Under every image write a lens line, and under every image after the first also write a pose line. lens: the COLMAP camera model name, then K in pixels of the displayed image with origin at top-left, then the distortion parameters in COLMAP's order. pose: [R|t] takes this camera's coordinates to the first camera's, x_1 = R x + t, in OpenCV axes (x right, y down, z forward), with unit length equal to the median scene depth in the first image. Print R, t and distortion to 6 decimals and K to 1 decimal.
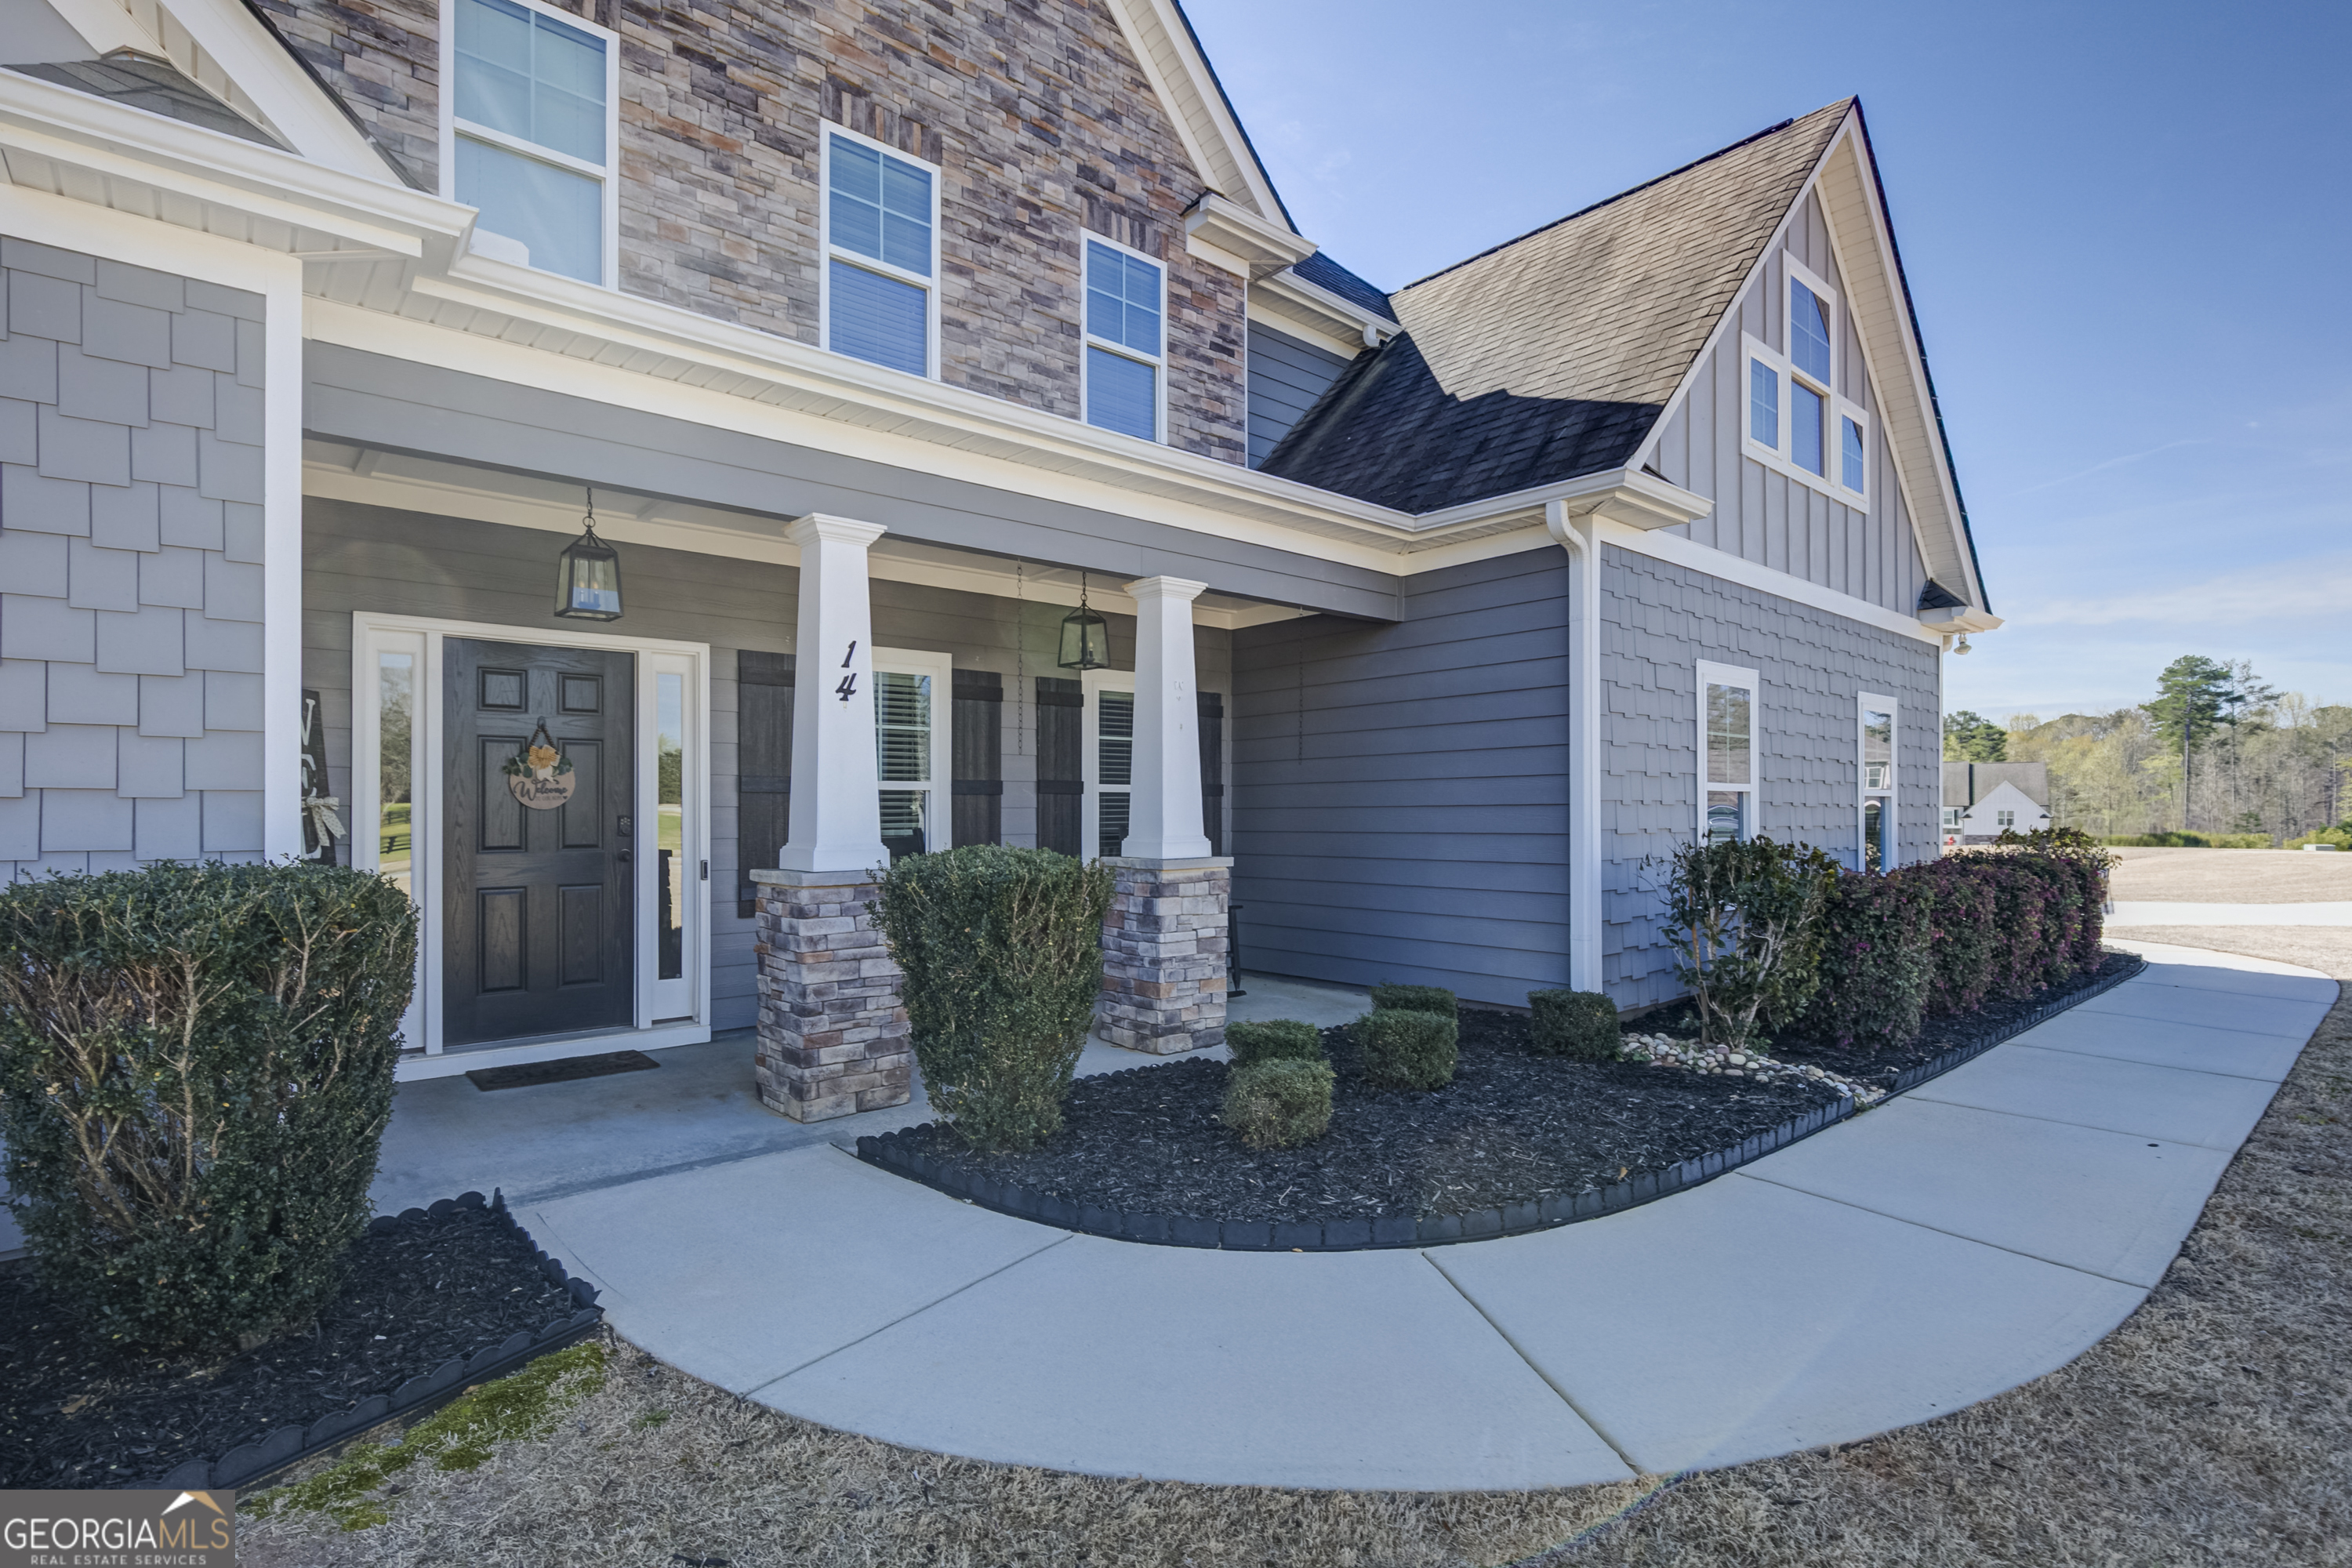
lens RADIAL K [[1186.4, 0, 1211.5], [0, 1186.4, 800.5], [0, 0, 1]] dist [-0.000118, -0.000671]
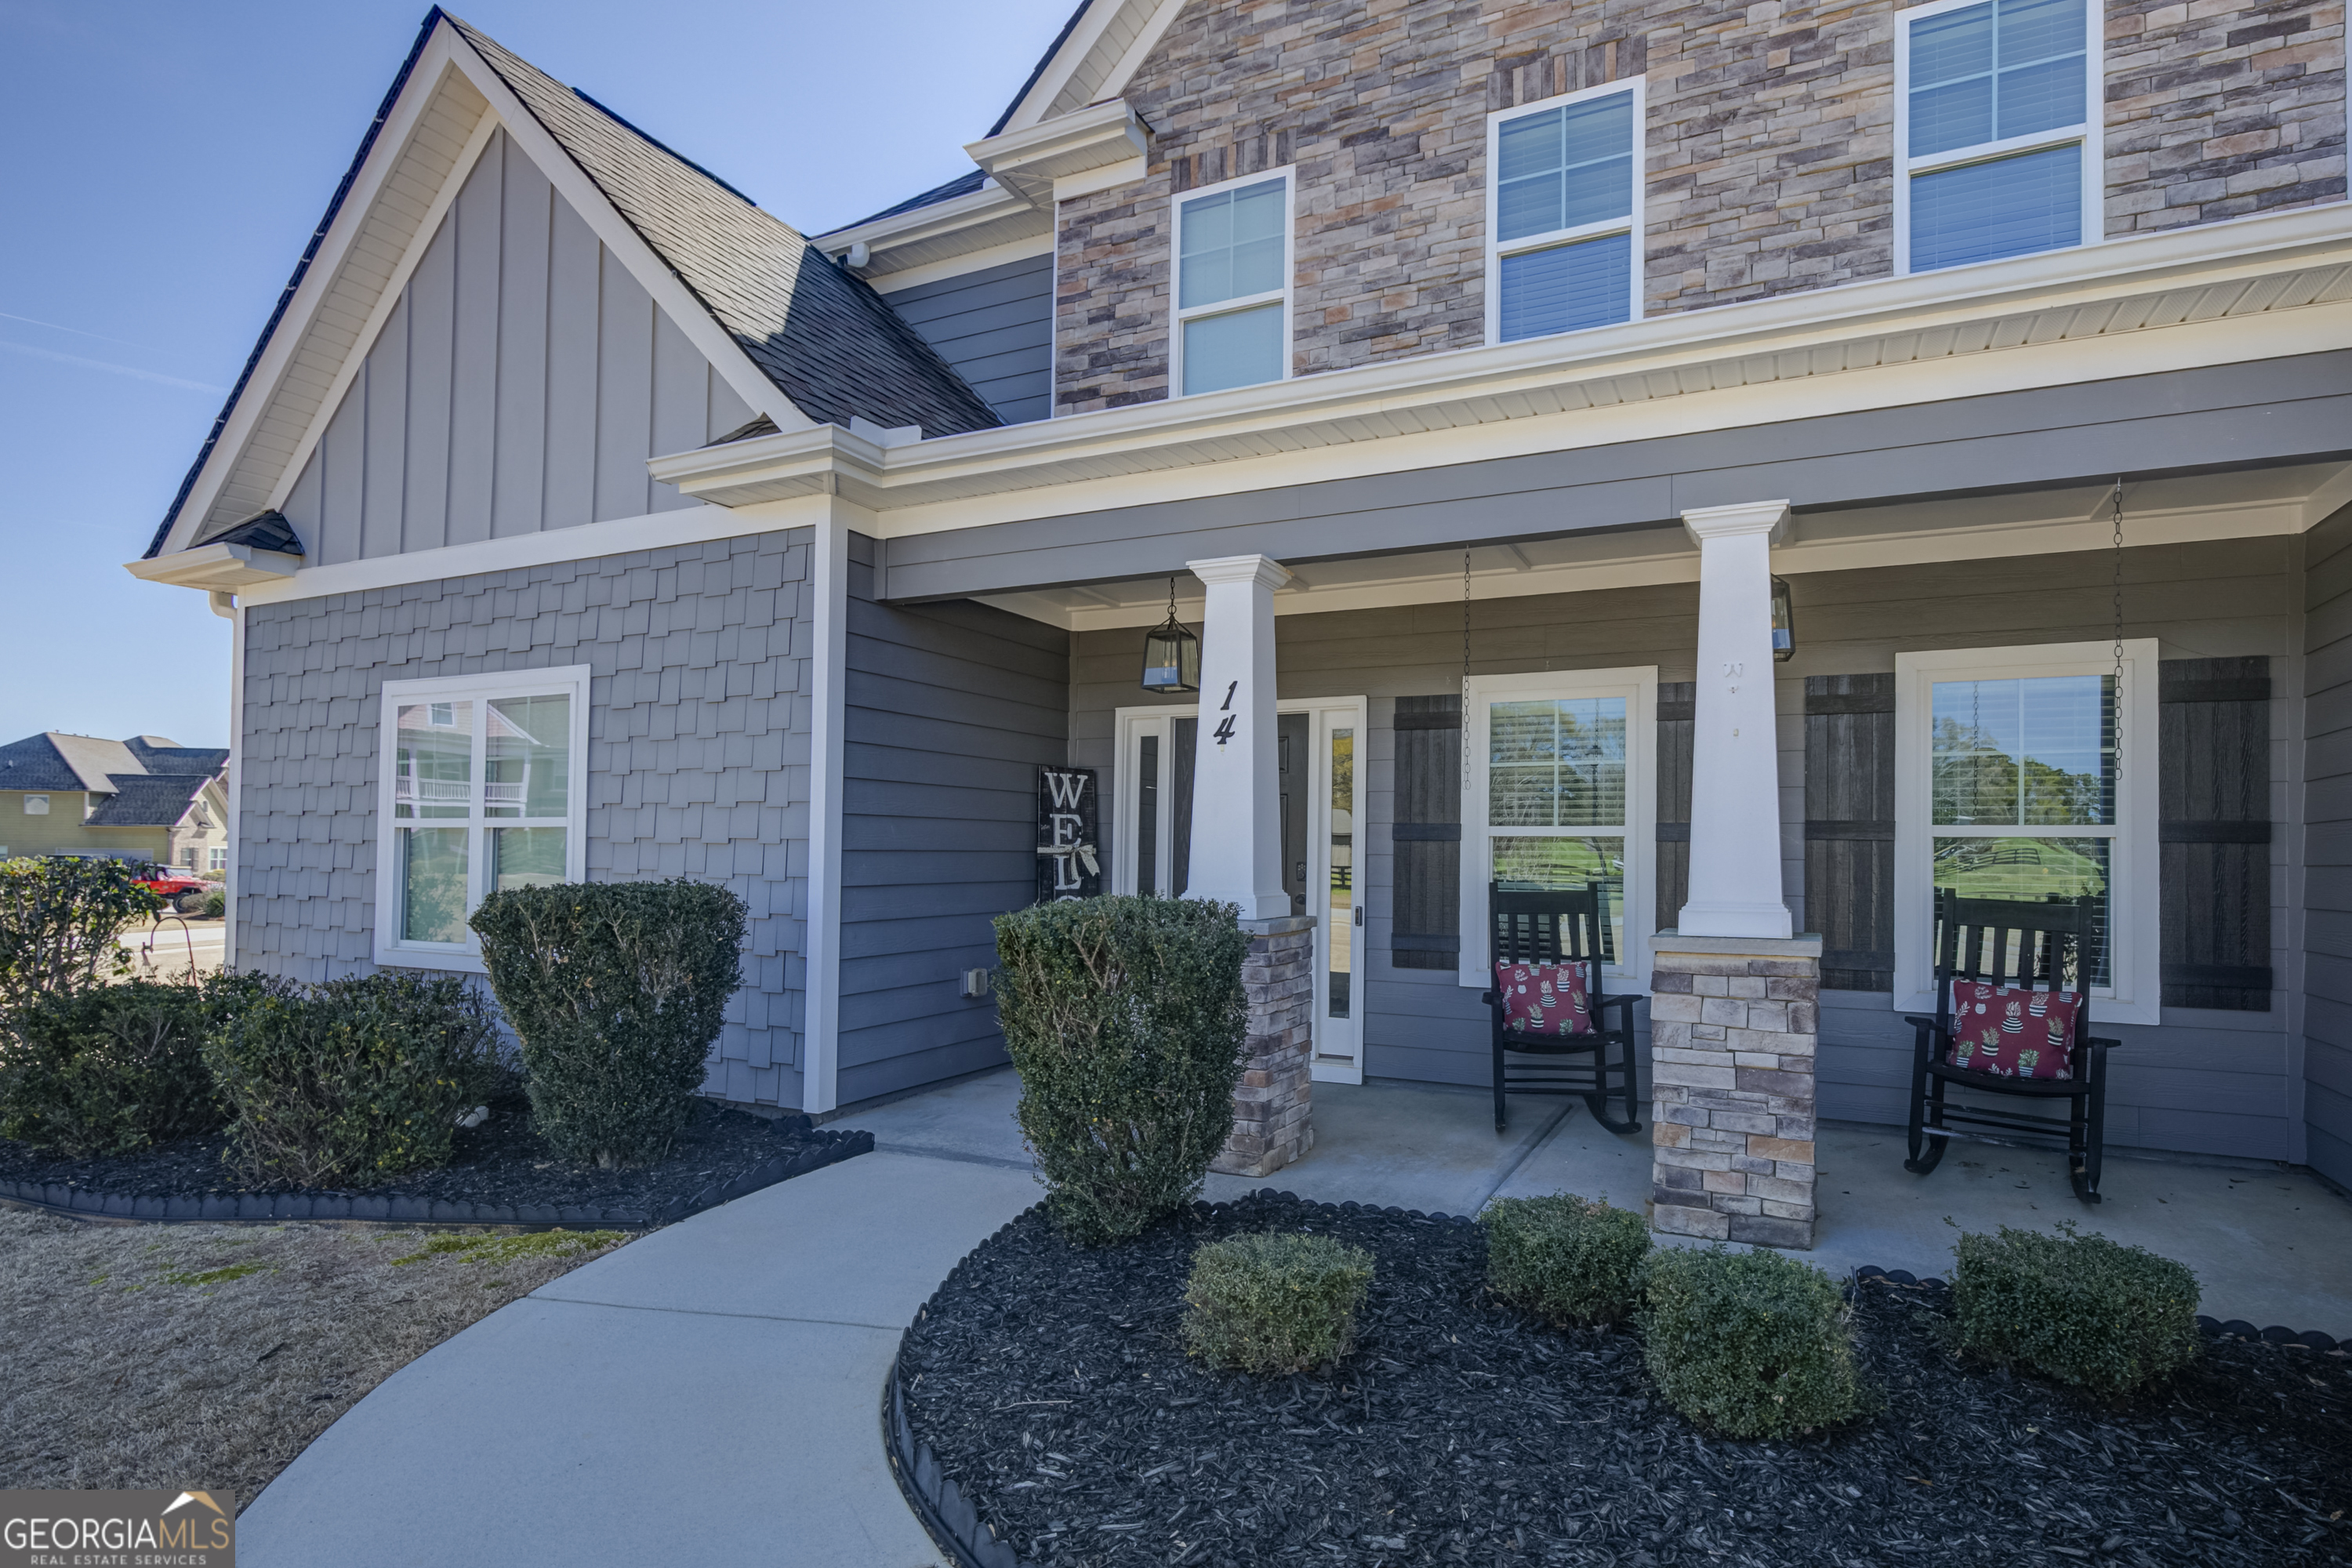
lens RADIAL K [[1186.4, 0, 1146.2], [0, 1186.4, 812.2], [0, 0, 1]] dist [-0.000118, -0.000671]
pose [[0.354833, -0.024153, -0.934618, 0.403141], [-0.004981, 0.999603, -0.027723, -0.001519], [0.934917, 0.014493, 0.354572, 0.399647]]
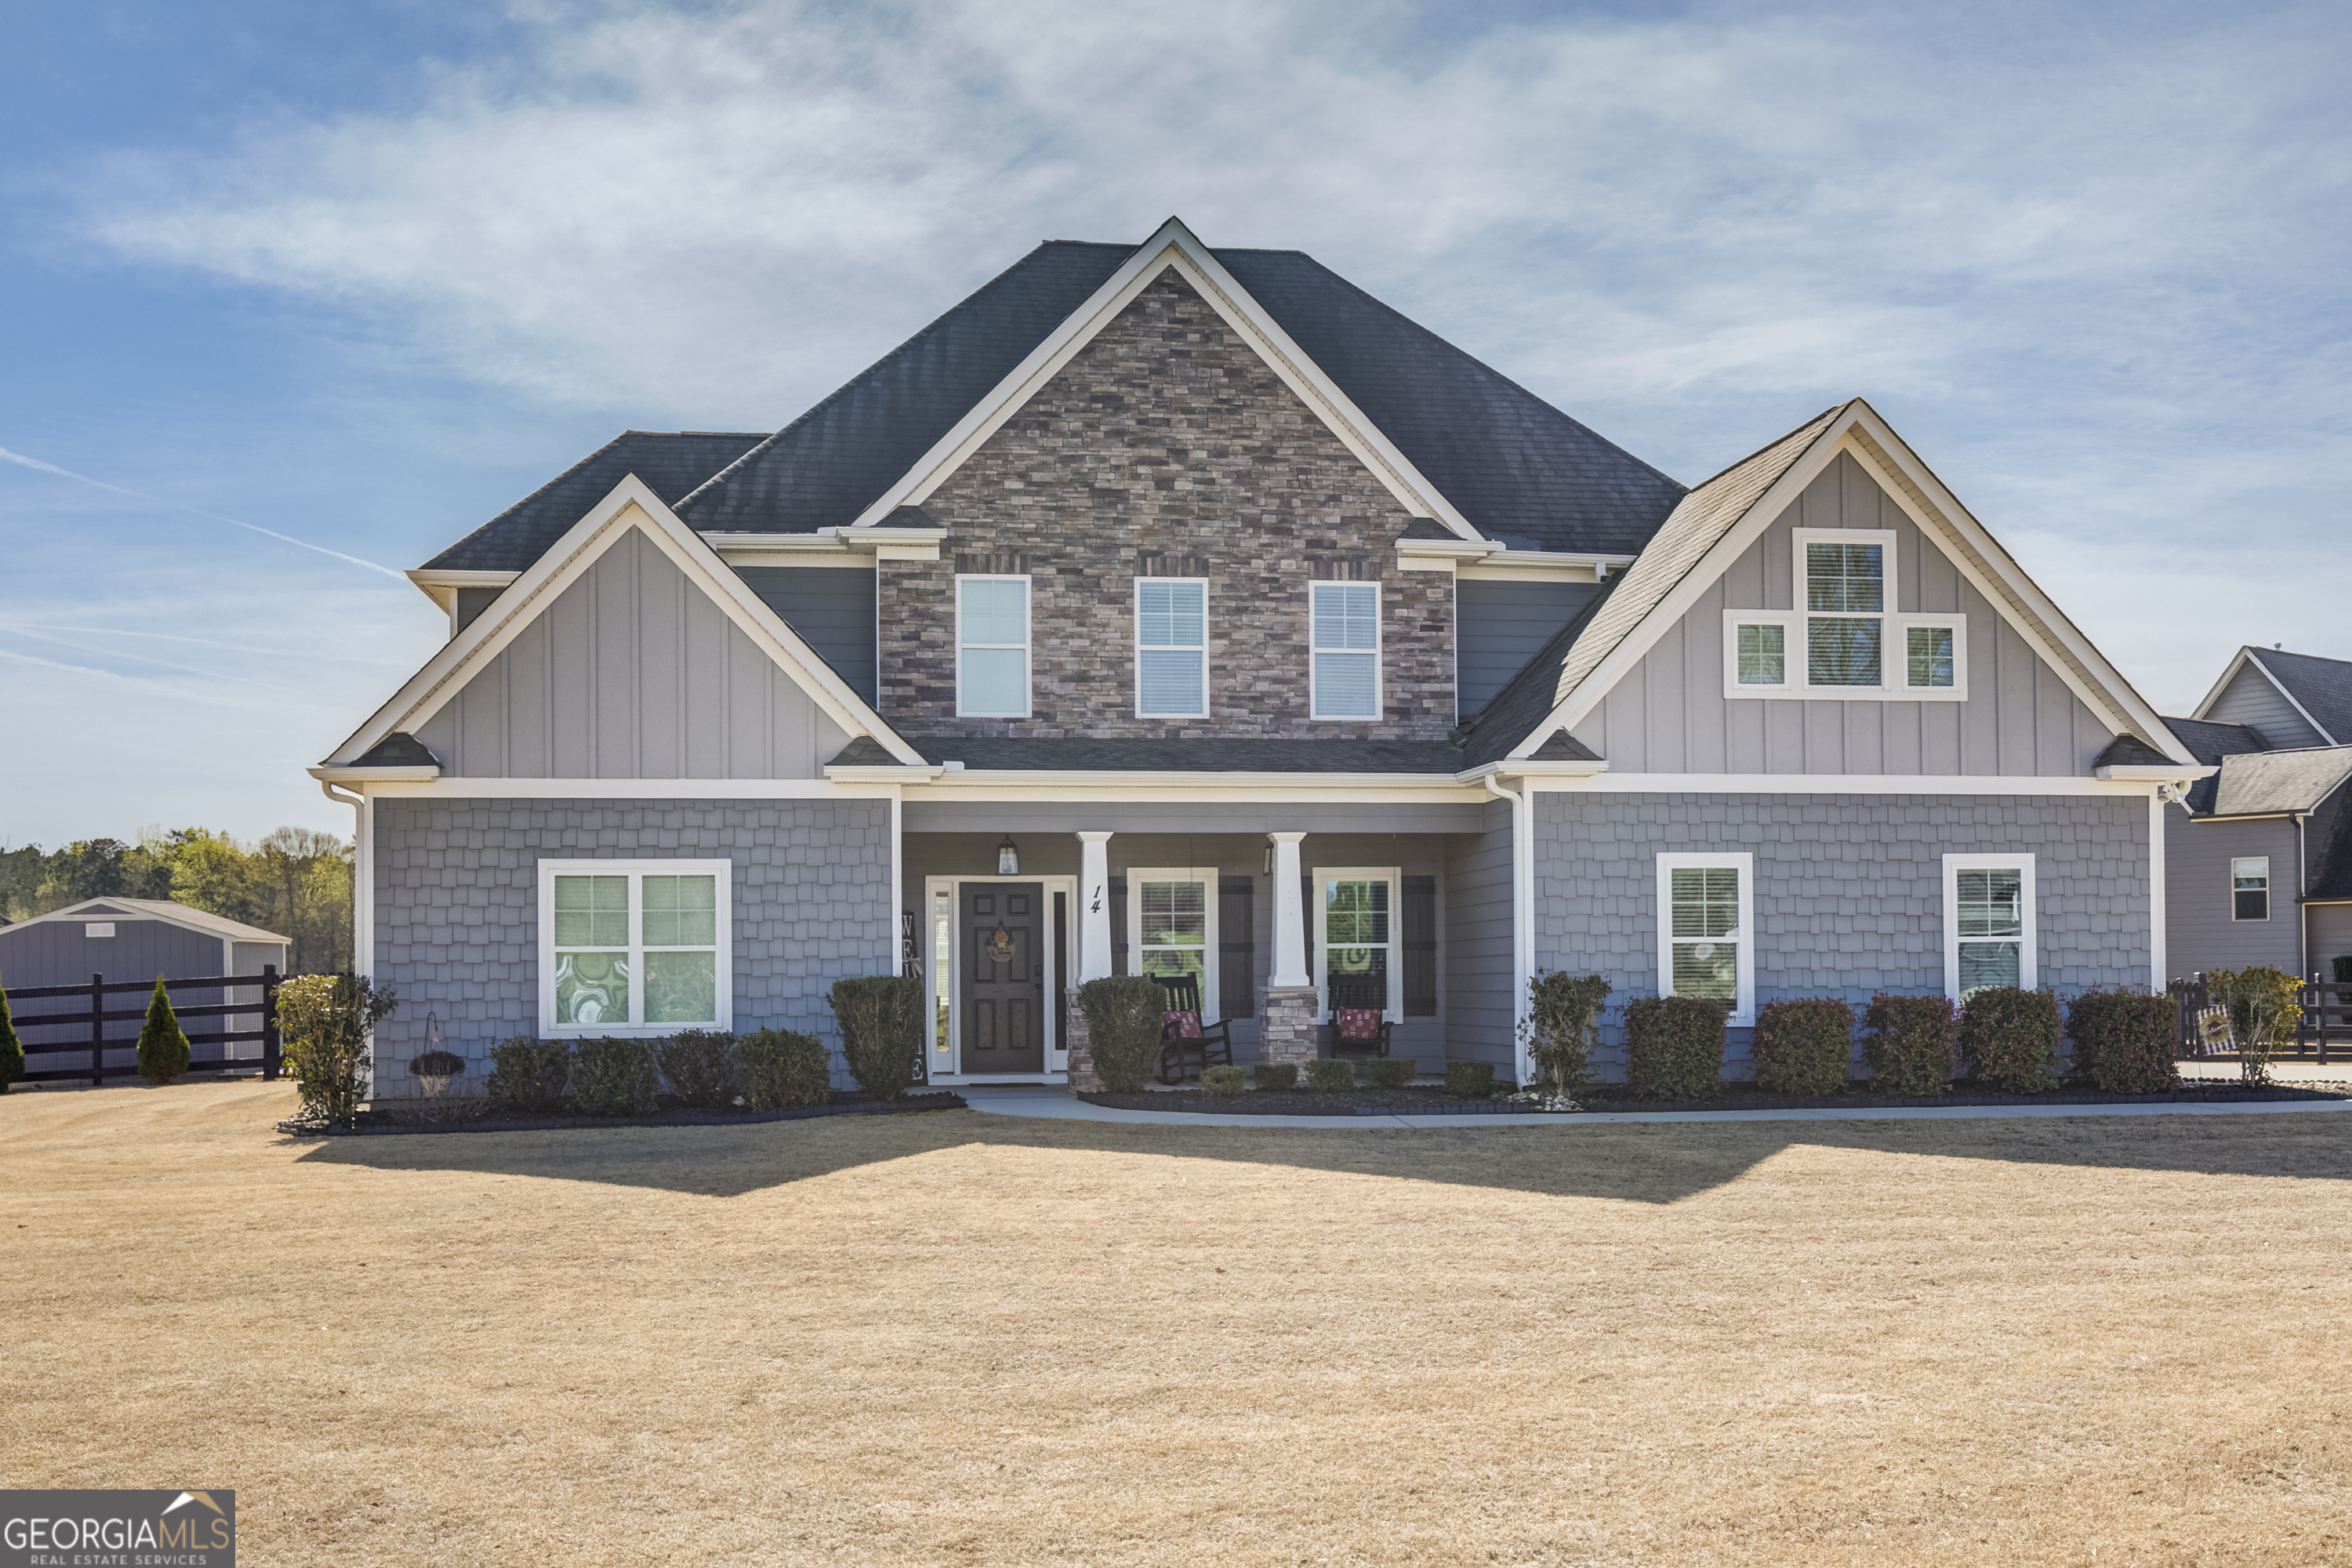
lens RADIAL K [[2468.4, 0, 1063.2], [0, 2468.4, 741.2], [0, 0, 1]] dist [-0.025441, 0.000000]
pose [[0.816414, -0.059921, -0.574350, 1.611230], [0.011026, 0.996038, -0.088242, 0.003328], [0.577362, 0.065709, 0.813840, -1.965300]]
